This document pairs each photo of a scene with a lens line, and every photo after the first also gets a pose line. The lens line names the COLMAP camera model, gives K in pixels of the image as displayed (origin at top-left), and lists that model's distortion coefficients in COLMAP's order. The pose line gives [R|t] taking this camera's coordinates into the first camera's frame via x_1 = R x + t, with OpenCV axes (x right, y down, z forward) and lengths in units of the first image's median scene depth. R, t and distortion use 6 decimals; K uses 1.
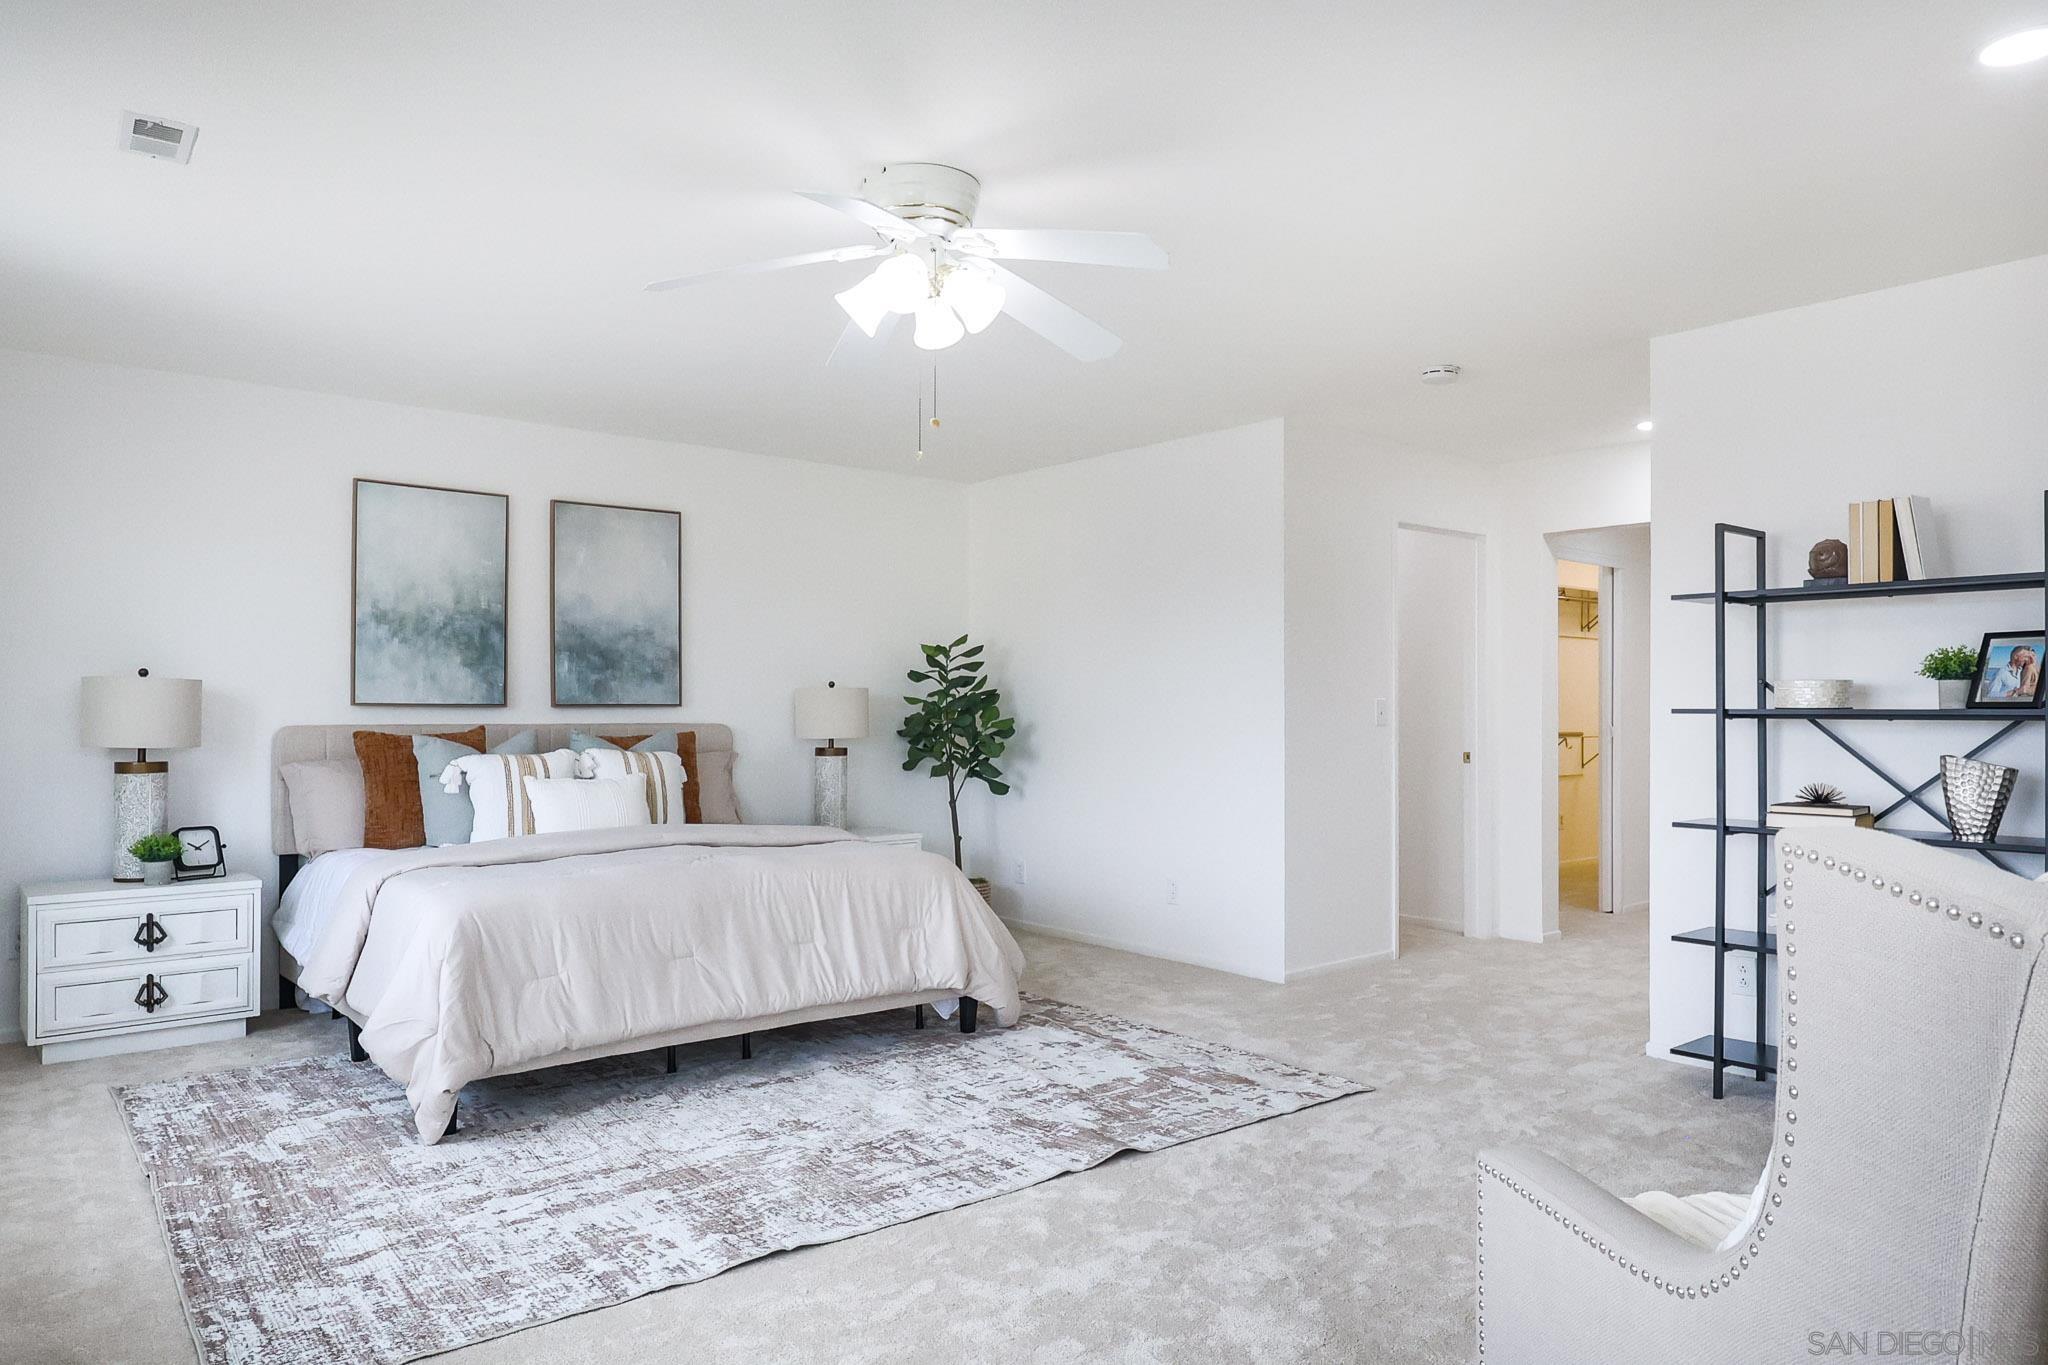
lens RADIAL K [[1334.9, 0, 1058.7], [0, 1334.9, 717.7], [0, 0, 1]] dist [0.003911, 0.008592]
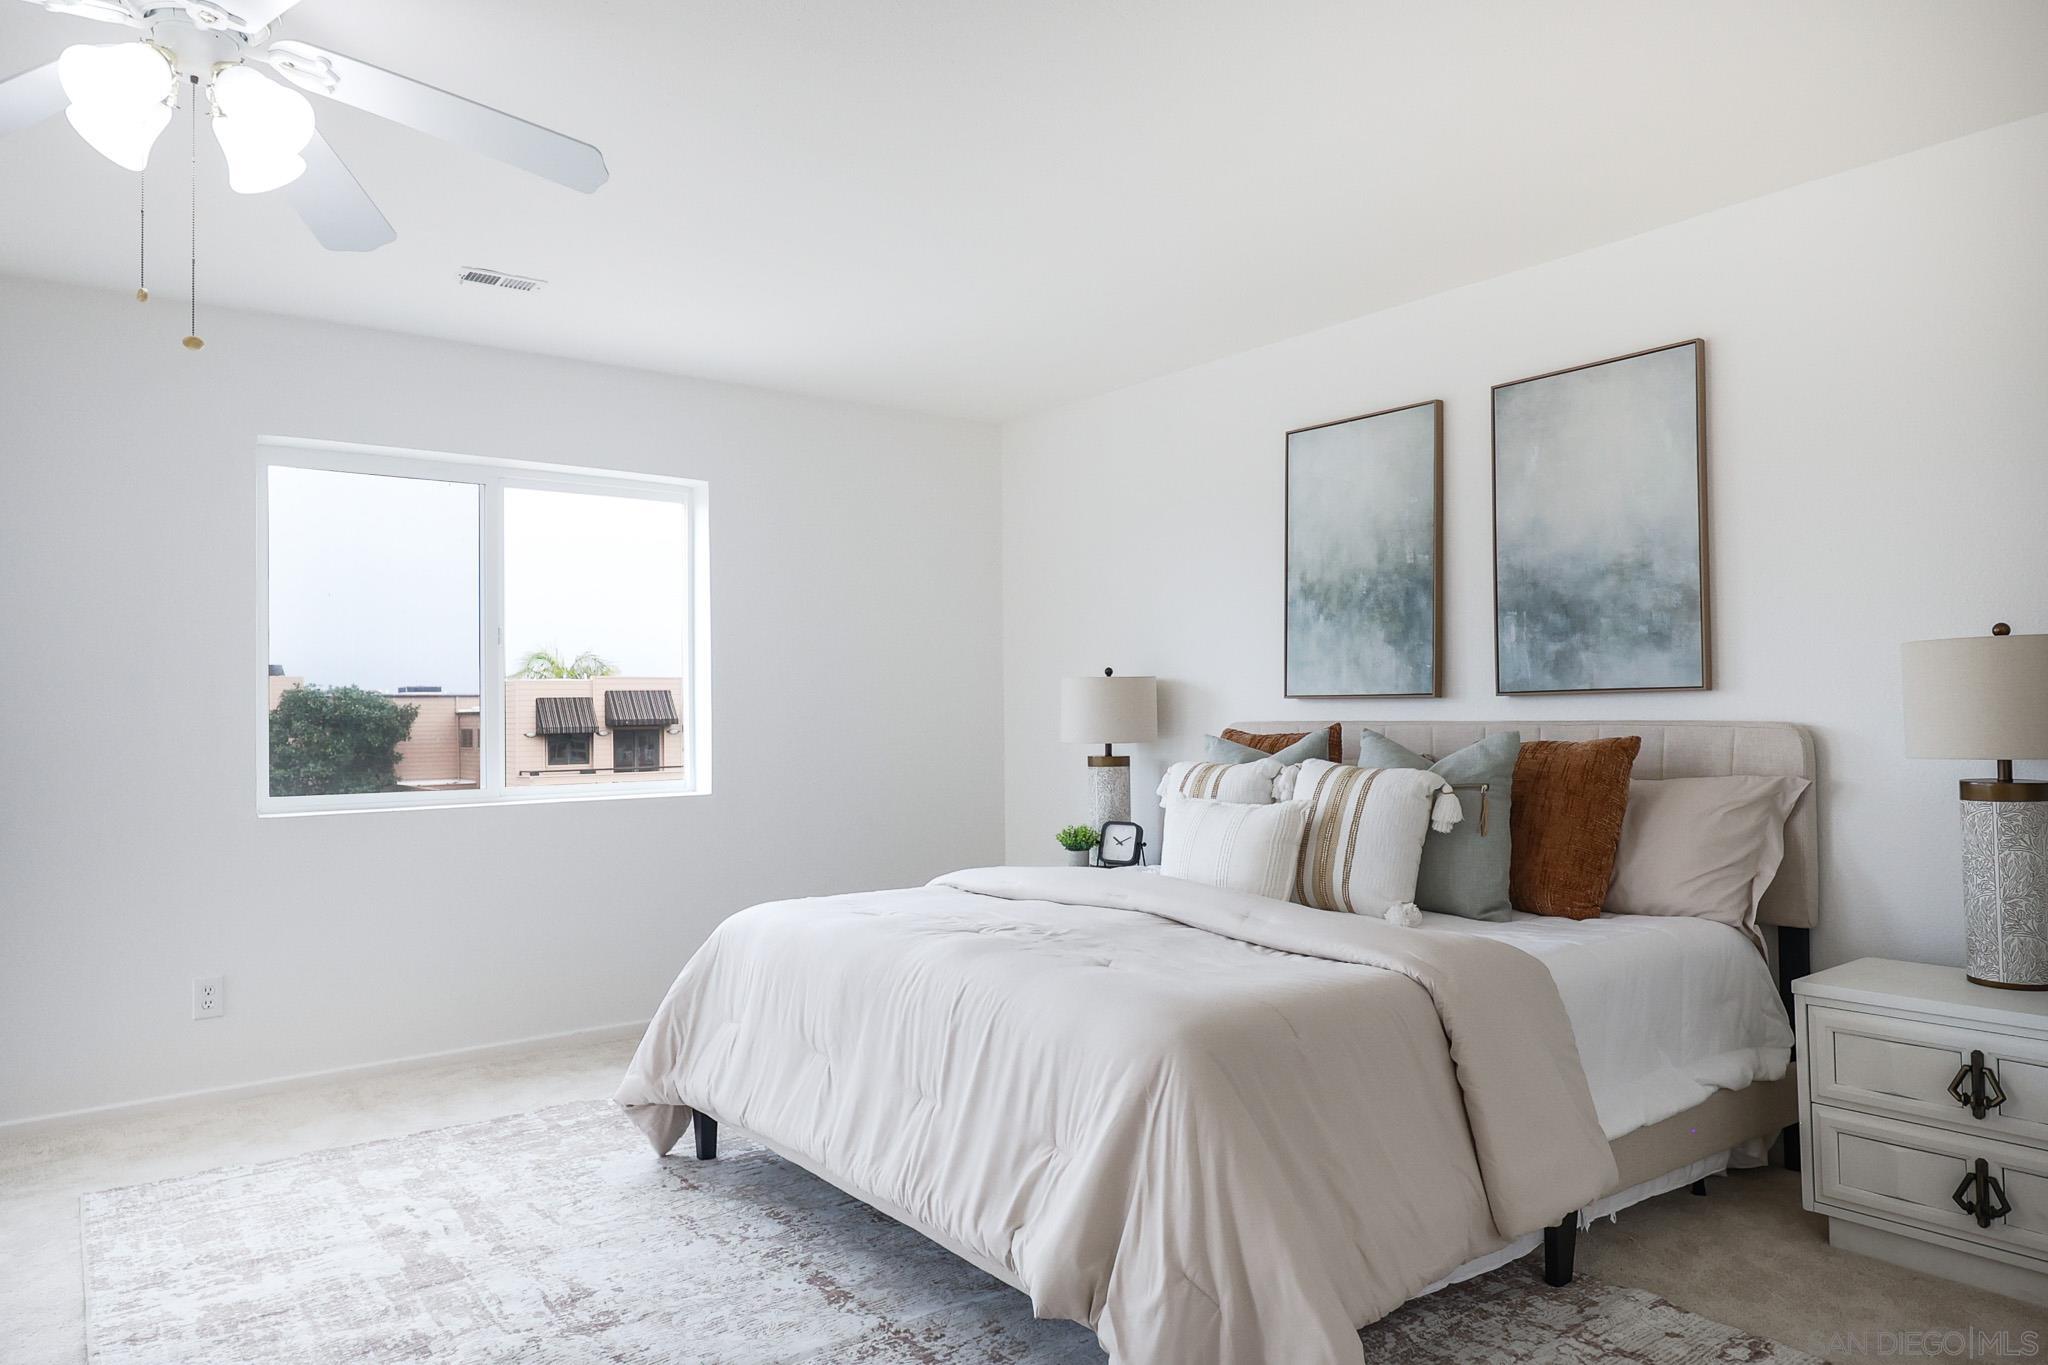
lens RADIAL K [[1334.9, 0, 1018.6], [0, 1334.9, 696.5], [0, 0, 1]] dist [0.003911, 0.008592]
pose [[-0.063038, -0.008025, -0.997979, 0.381313], [0.011808, 0.999892, -0.008786, -0.005896], [0.997941, -0.012338, -0.062936, 1.013362]]
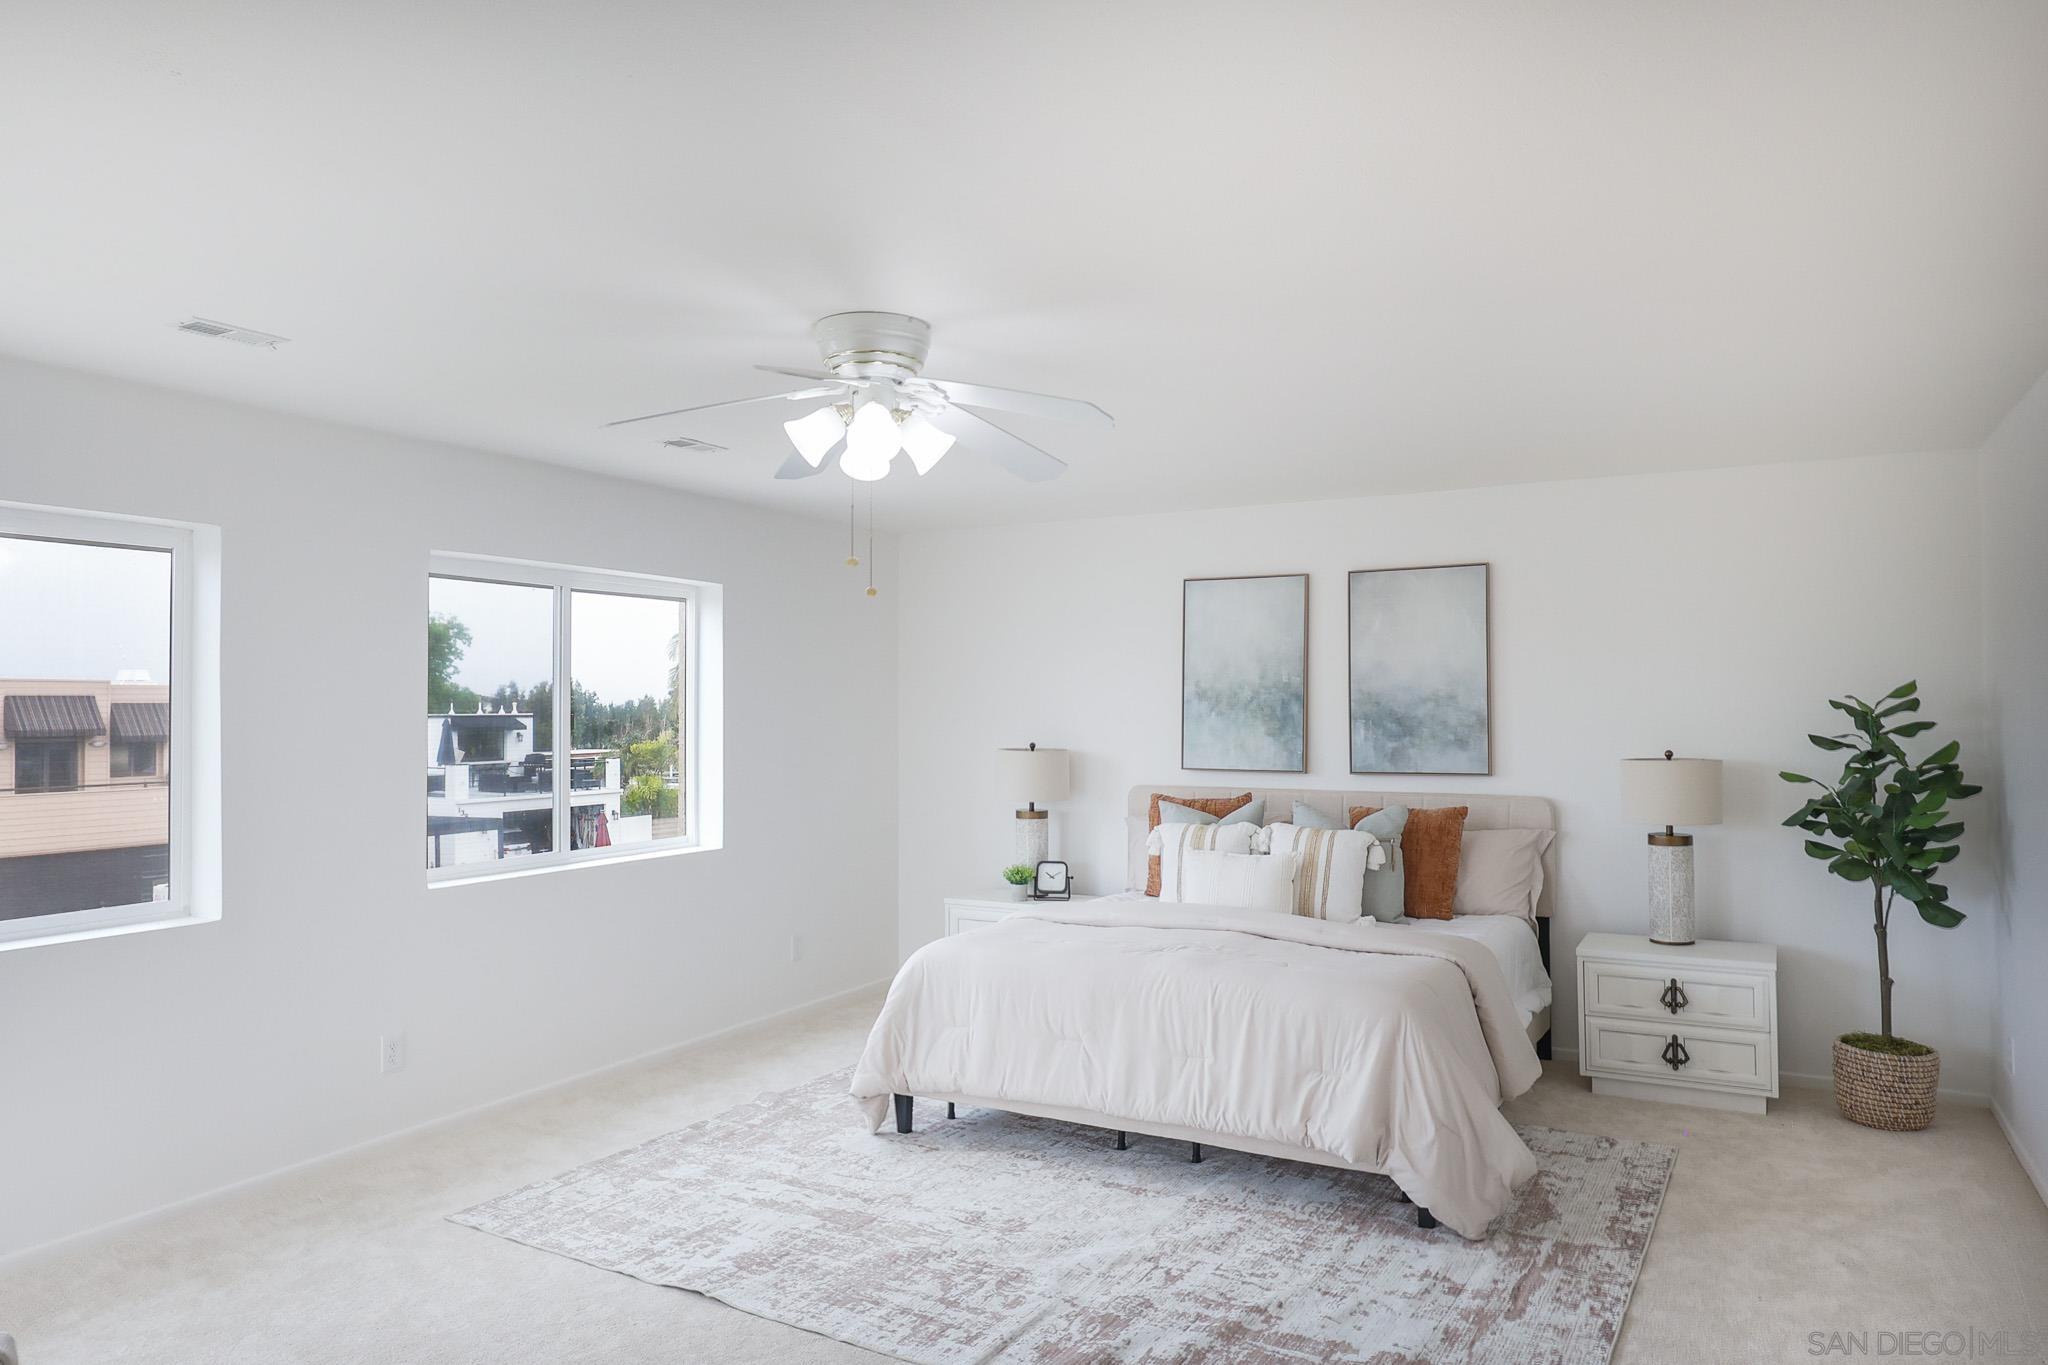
lens RADIAL K [[1334.9, 0, 1020.2], [0, 1334.9, 701.6], [0, 0, 1]] dist [0.003911, 0.008592]
pose [[0.344020, -0.003917, -0.938954, 0.618013], [0.001054, 0.999992, -0.003785, -0.075538], [0.938962, 0.000313, 0.344021, 0.523011]]
